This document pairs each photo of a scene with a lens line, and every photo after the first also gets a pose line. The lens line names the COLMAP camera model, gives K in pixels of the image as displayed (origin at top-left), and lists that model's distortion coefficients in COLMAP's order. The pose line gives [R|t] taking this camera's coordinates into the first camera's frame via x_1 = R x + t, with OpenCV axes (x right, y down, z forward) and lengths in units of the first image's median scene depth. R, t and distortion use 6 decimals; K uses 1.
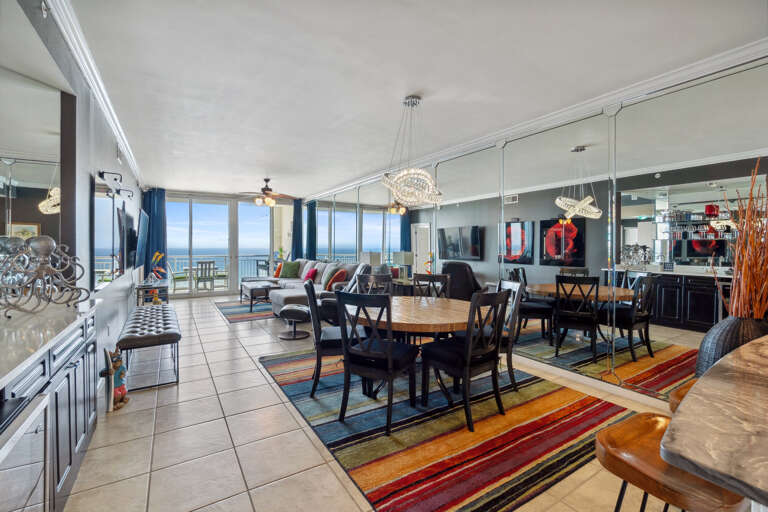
lens RADIAL K [[331.3, 0, 371.5], [0, 331.3, 237.1], [0, 0, 1]] dist [-0.000761, 0.000492]
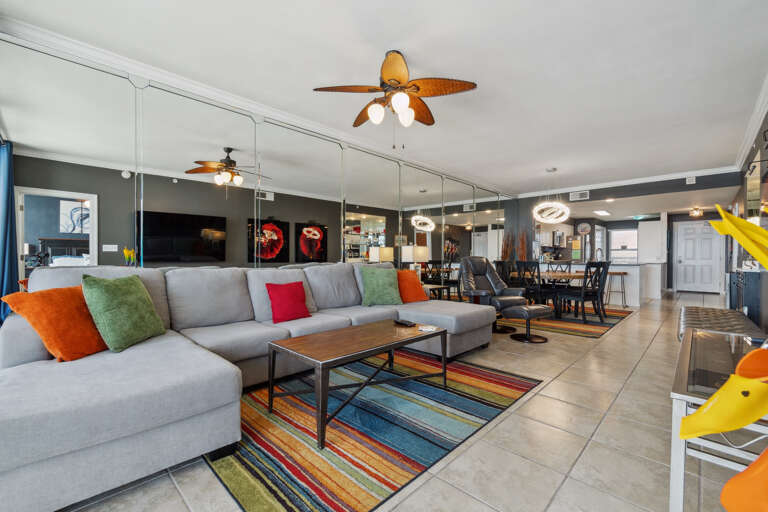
lens RADIAL K [[331.3, 0, 380.9], [0, 331.3, 257.4], [0, 0, 1]] dist [-0.000761, 0.000492]
pose [[-0.245085, 0.006445, 0.969480, -0.855861], [-0.020383, 0.999723, -0.011799, 0.094394], [-0.969287, -0.022652, -0.244886, 1.276902]]
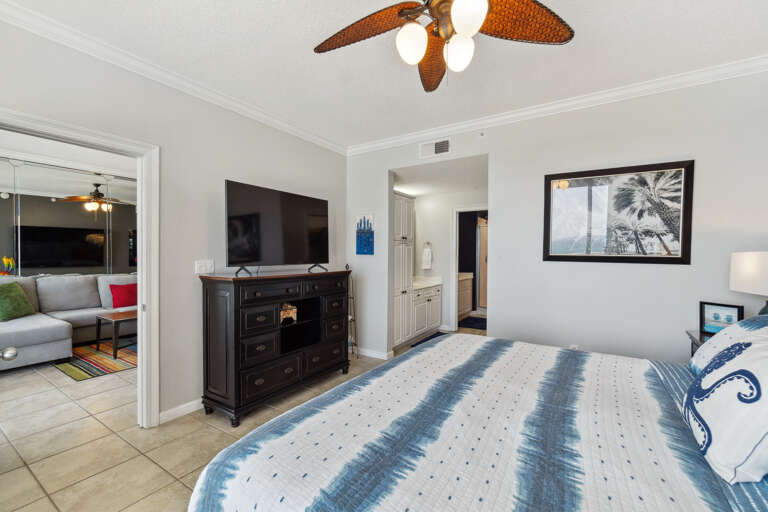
lens RADIAL K [[331.3, 0, 383.7], [0, 331.3, 259.4], [0, 0, 1]] dist [-0.000761, 0.000492]
pose [[-0.436503, -0.011401, 0.899631, -1.531333], [-0.027741, 0.999615, -0.000792, 0.035217], [-0.899275, -0.025303, -0.436651, 1.004349]]
